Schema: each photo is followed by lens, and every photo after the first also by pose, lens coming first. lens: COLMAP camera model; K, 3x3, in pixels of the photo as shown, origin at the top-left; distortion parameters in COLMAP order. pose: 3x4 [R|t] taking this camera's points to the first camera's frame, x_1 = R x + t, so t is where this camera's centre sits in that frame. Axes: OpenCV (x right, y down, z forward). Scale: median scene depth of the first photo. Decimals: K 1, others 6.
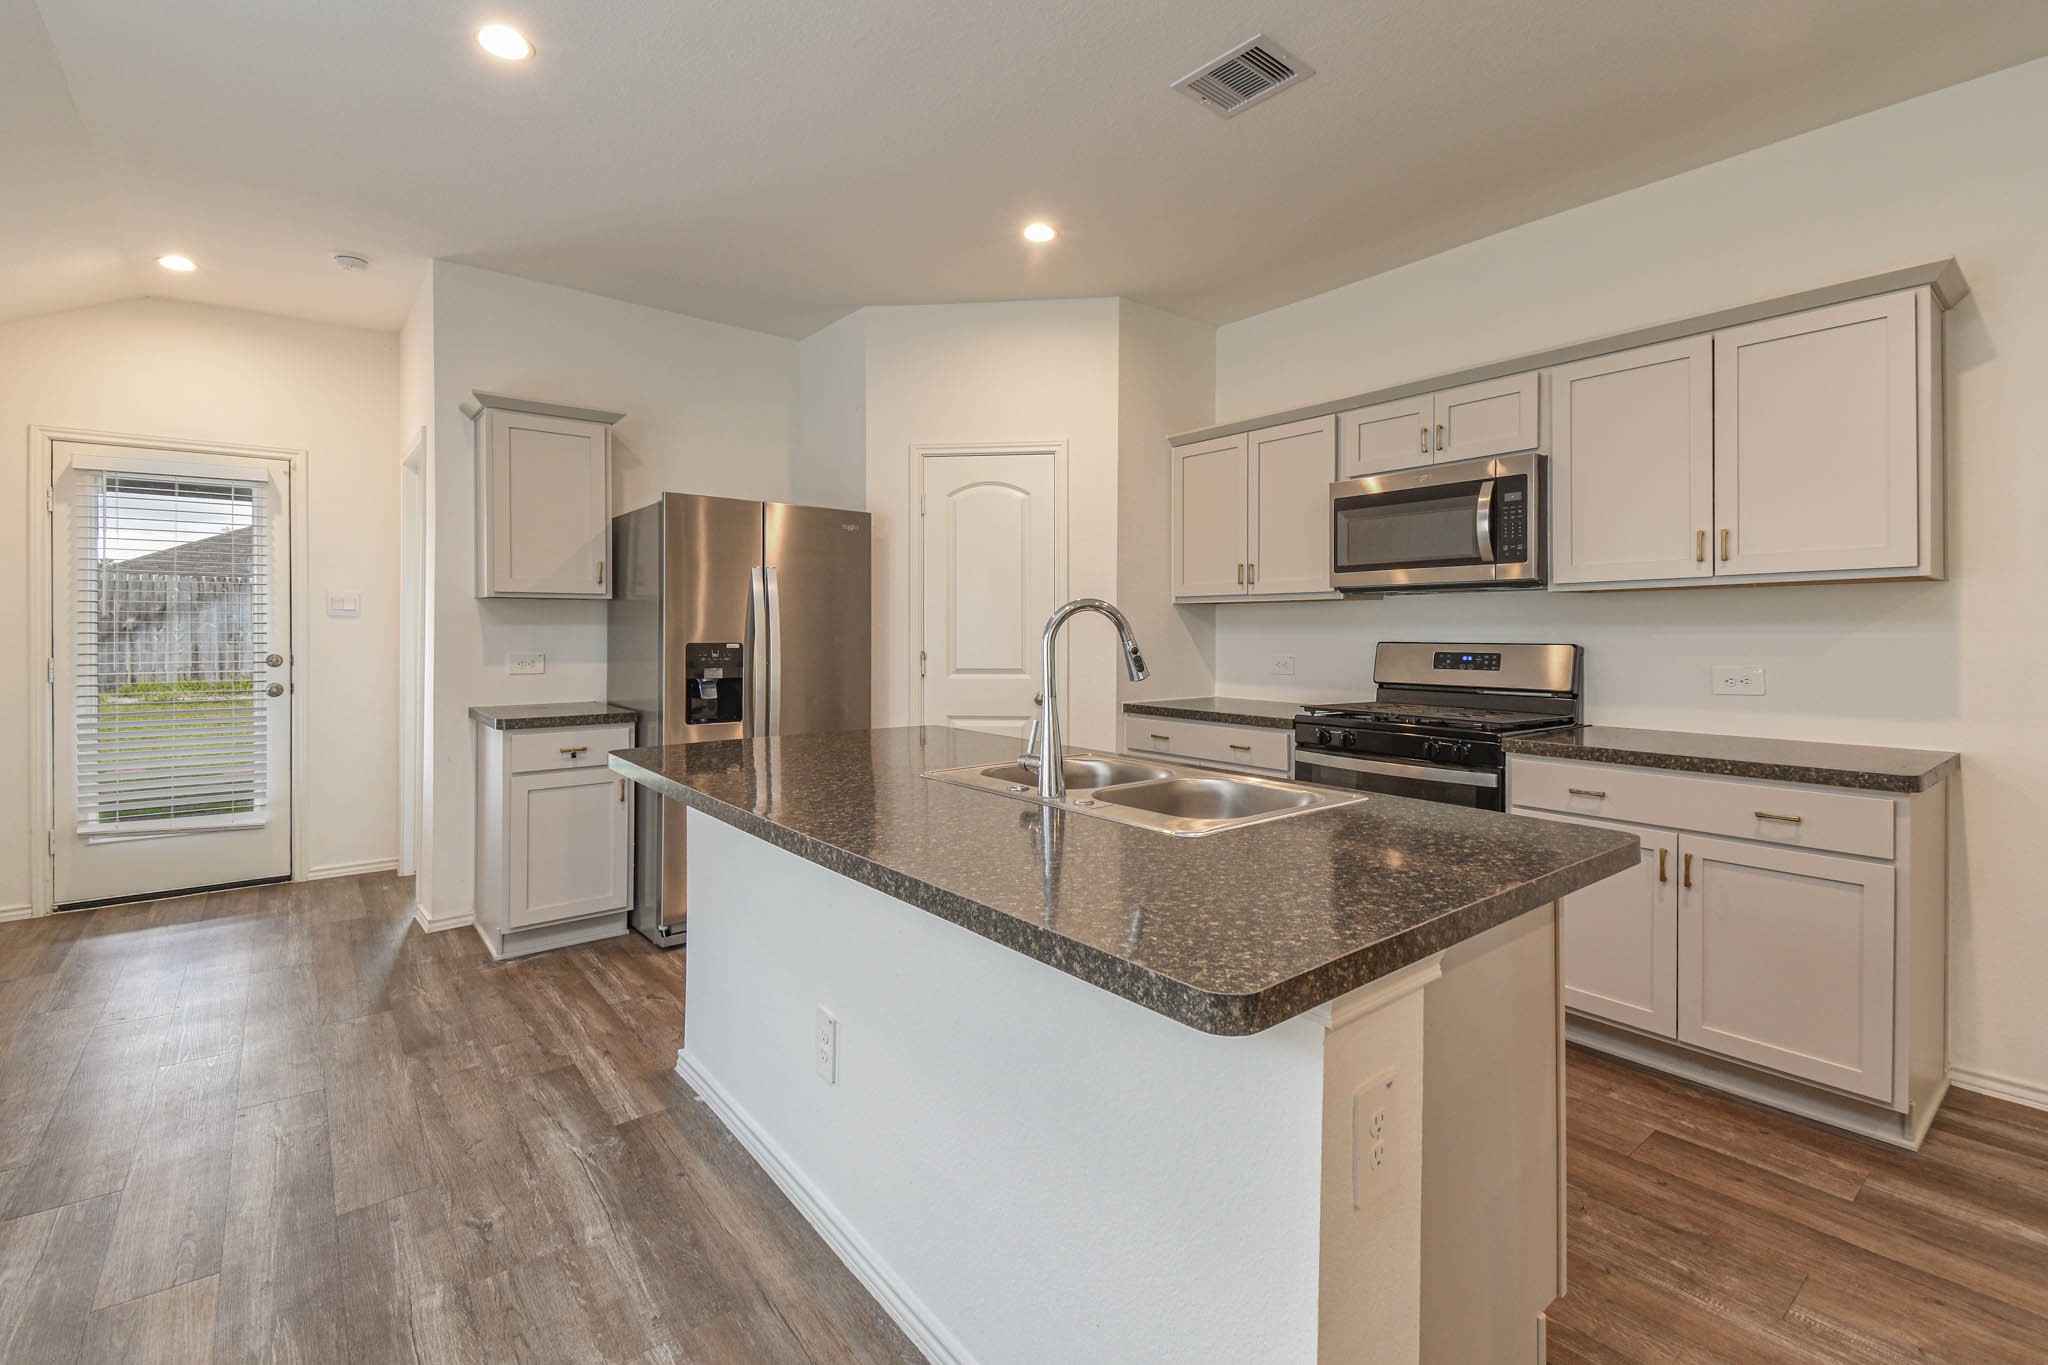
lens RADIAL K [[914.6, 0, 993.0], [0, 914.6, 635.6], [0, 0, 1]] dist [0.000704, -0.000117]
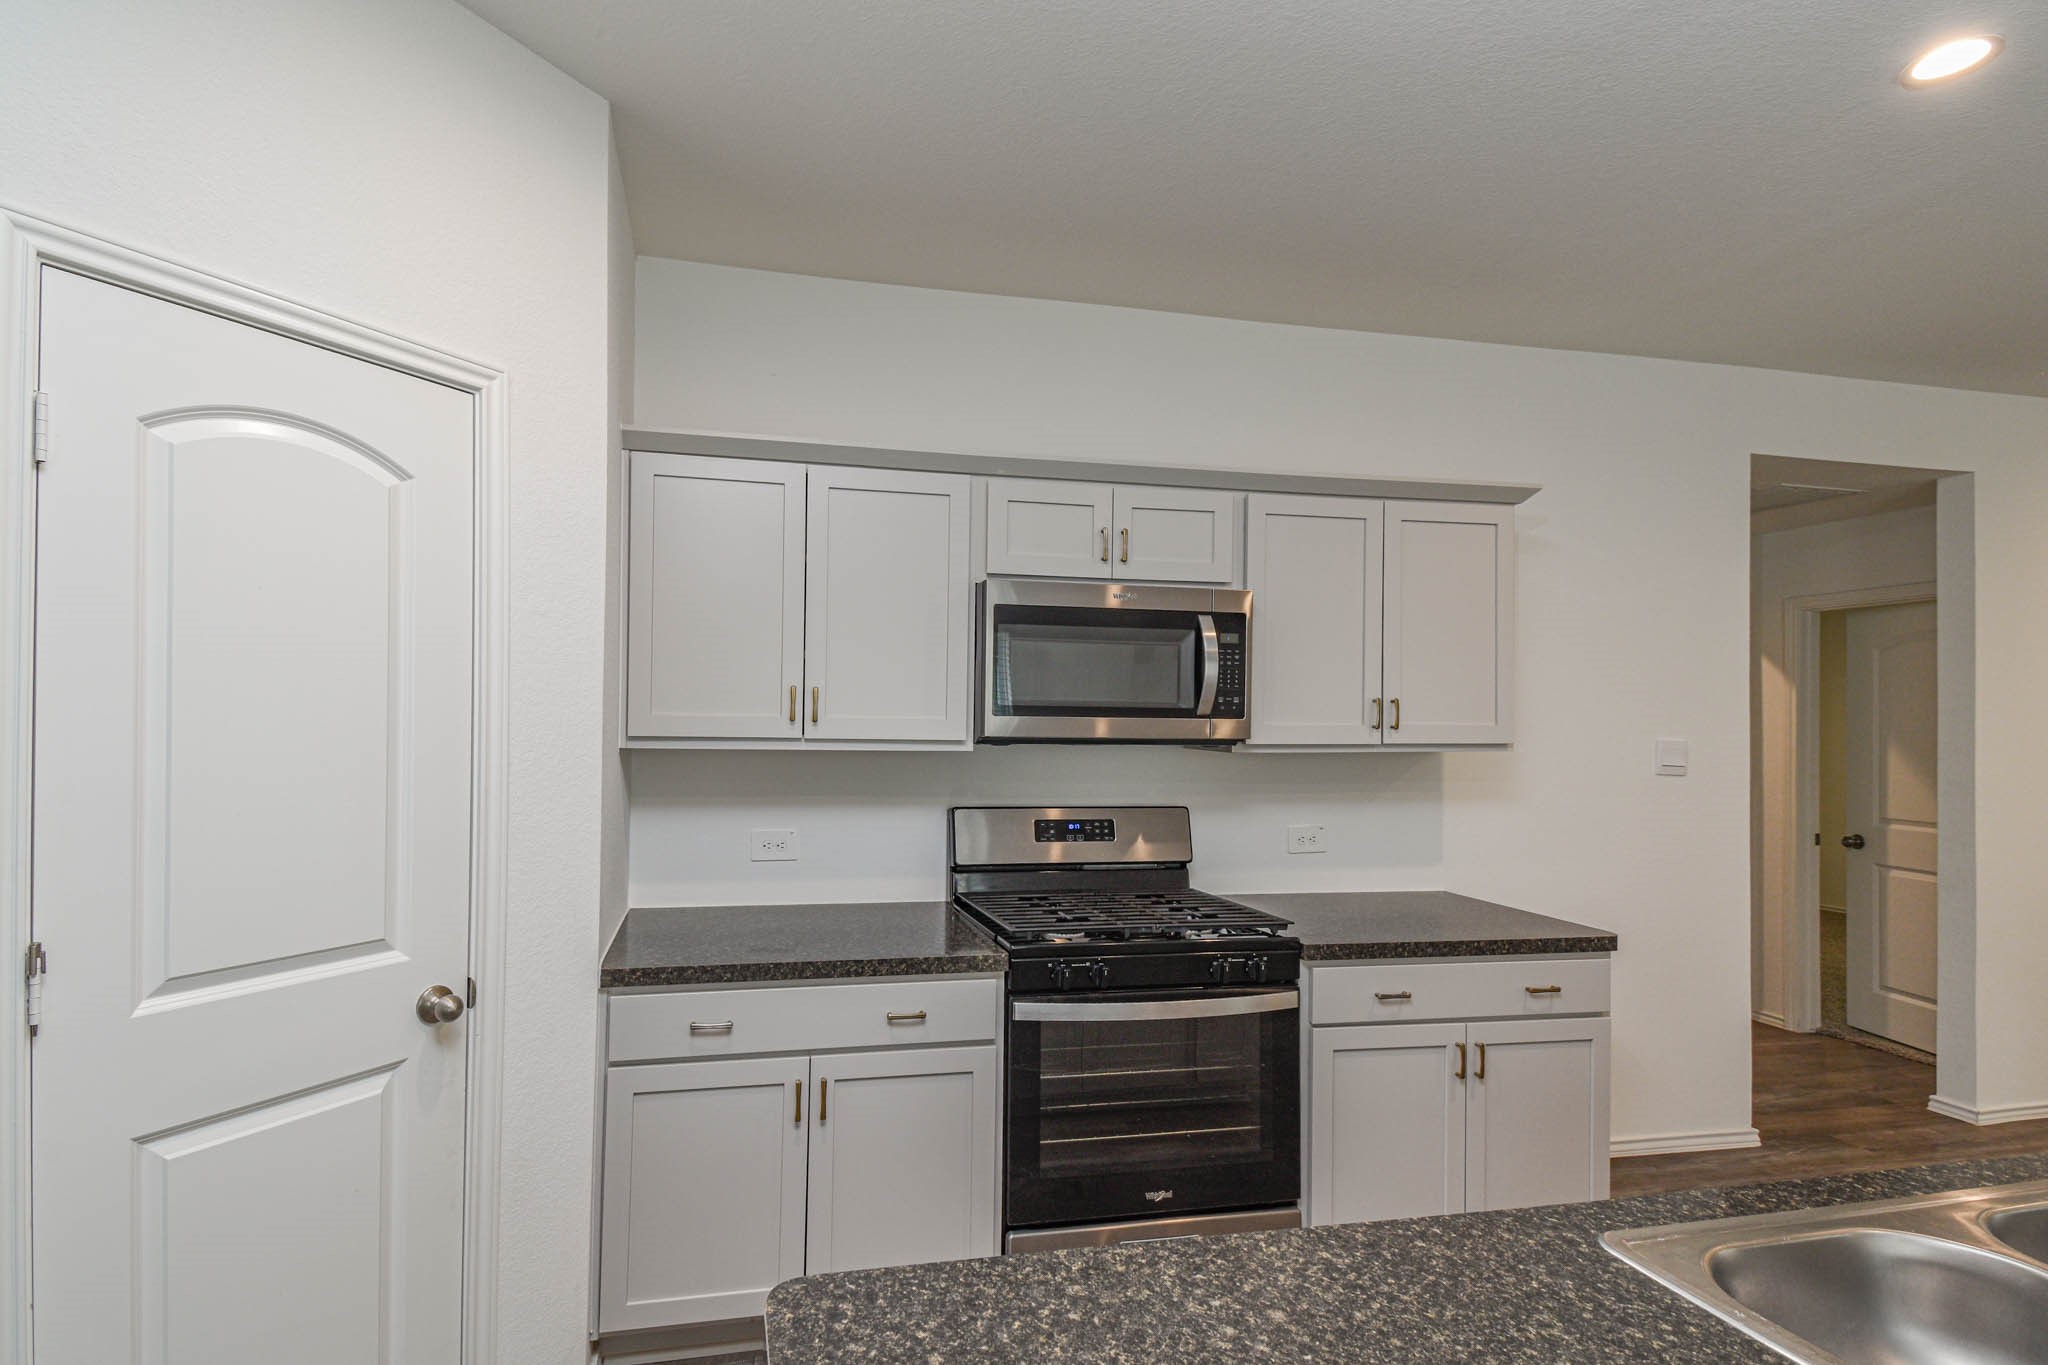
lens RADIAL K [[942.1, 0, 1021.3], [0, 942.1, 717.0], [0, 0, 1]] dist [0.001535, -0.000302]
pose [[0.440960, 0.014233, 0.897414, -0.234257], [-0.006985, 0.999898, -0.012427, -0.059727], [-0.897500, -0.000789, 0.441014, 0.686324]]
